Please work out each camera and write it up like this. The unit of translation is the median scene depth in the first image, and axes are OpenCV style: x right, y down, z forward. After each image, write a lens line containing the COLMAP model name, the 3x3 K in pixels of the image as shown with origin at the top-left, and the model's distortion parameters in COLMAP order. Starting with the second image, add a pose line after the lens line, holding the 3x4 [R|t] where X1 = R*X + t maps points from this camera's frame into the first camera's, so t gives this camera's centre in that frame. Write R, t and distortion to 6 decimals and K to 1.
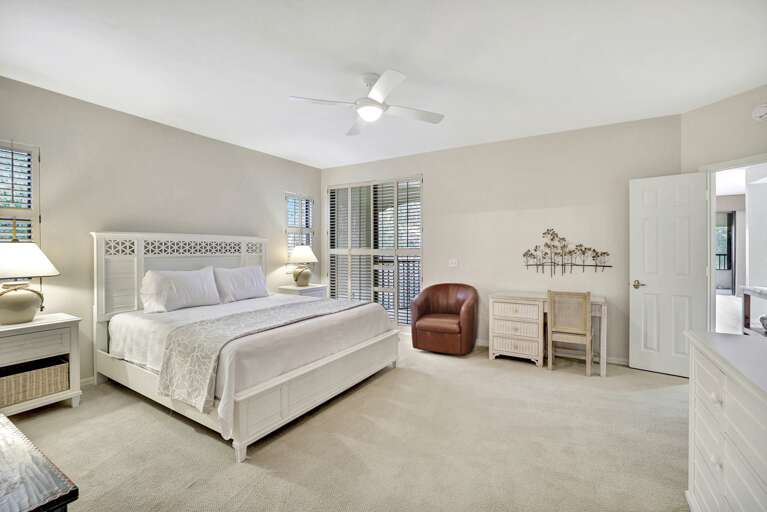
lens RADIAL K [[332.5, 0, 384.8], [0, 332.5, 253.1], [0, 0, 1]] dist [0.001832, 0.000229]
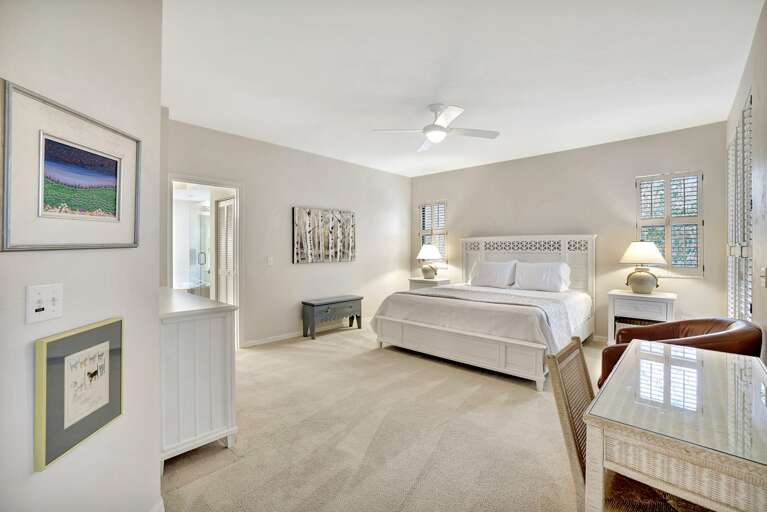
lens RADIAL K [[332.5, 0, 383.3], [0, 332.5, 250.4], [0, 0, 1]] dist [0.001832, 0.000229]
pose [[-0.176616, 0.008188, -0.984246, 0.724595], [-0.008614, 0.999914, 0.009864, -0.005958], [0.984242, 0.010221, -0.176530, 0.610322]]
